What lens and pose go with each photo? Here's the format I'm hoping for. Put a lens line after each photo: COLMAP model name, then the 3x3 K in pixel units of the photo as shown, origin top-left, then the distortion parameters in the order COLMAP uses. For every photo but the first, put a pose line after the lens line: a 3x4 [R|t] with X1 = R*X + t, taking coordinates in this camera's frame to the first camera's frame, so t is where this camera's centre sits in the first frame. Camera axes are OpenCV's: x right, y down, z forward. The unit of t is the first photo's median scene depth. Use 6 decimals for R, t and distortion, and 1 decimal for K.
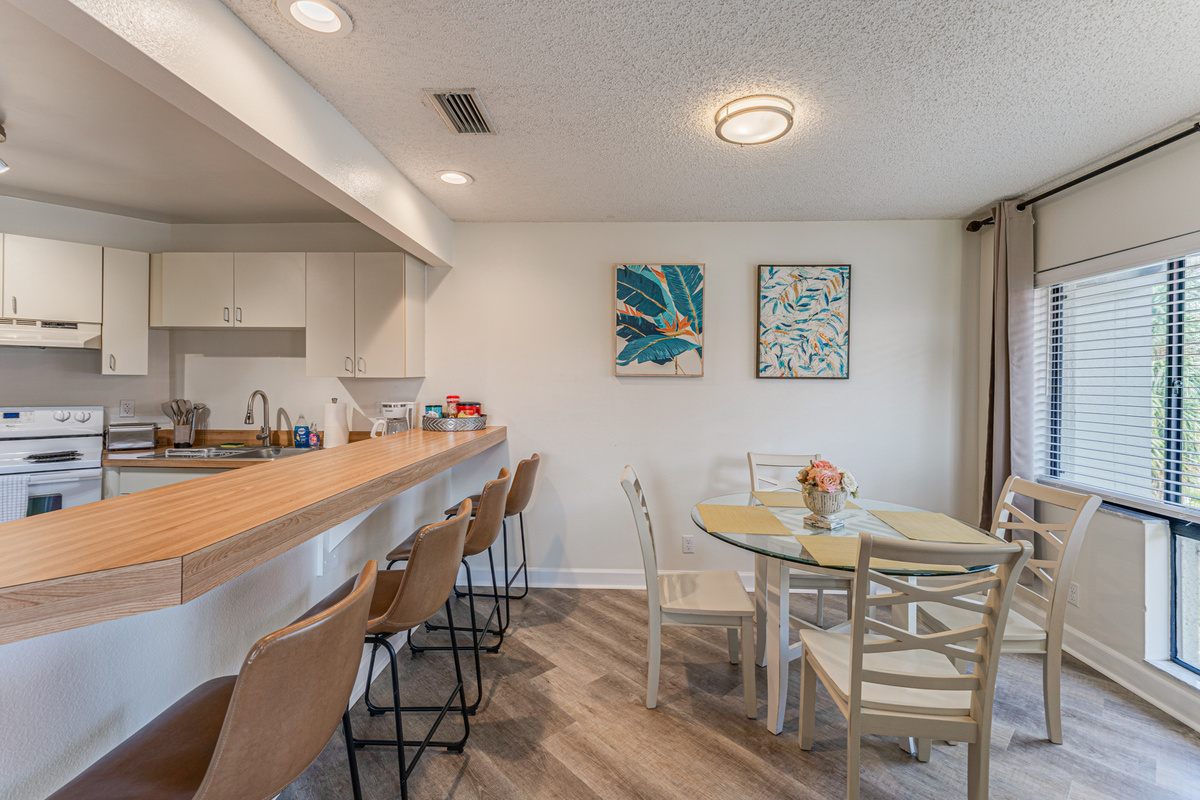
lens RADIAL K [[503.7, 0, 608.9], [0, 503.7, 380.2], [0, 0, 1]] dist [0.001922, -0.000024]
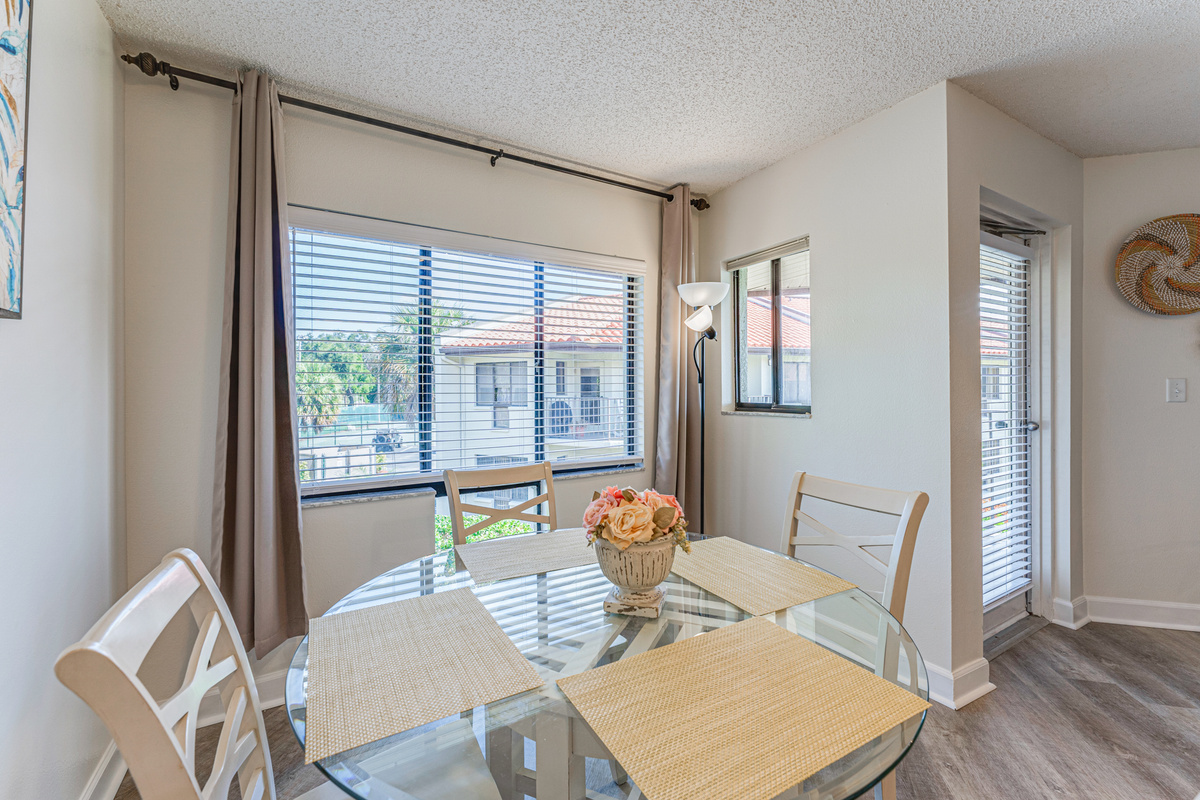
lens RADIAL K [[492.7, 0, 594.1], [0, 492.7, 391.2], [0, 0, 1]] dist [-0.003462, -0.000340]
pose [[-0.535945, -0.008839, 0.844206, 0.015668], [-0.001630, 0.999954, 0.009435, 0.040688], [-0.844251, 0.003681, -0.535935, 0.859135]]
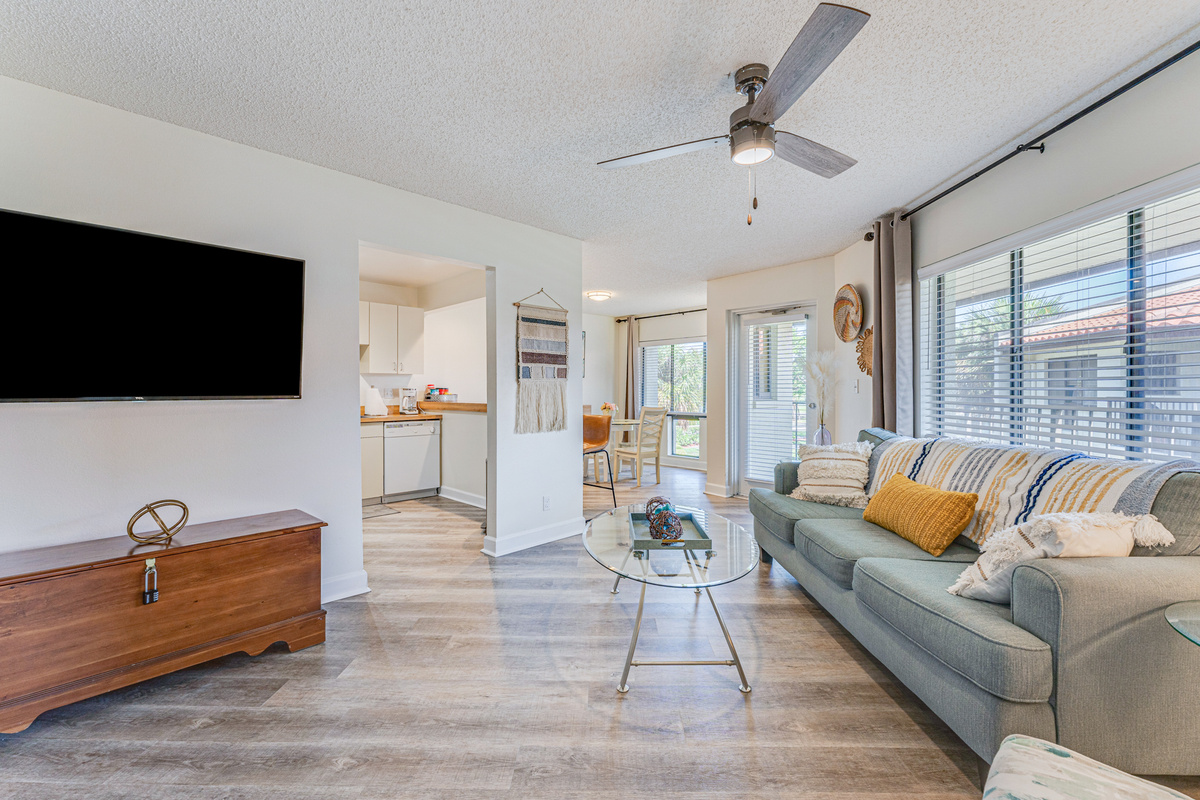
lens RADIAL K [[489.7, 0, 596.5], [0, 489.7, 393.4], [0, 0, 1]] dist [-0.001403, -0.000180]
pose [[0.693210, -0.013337, 0.720612, -1.222664], [0.004885, 0.999893, 0.013806, 0.043146], [-0.720719, -0.006051, 0.693201, -0.713979]]
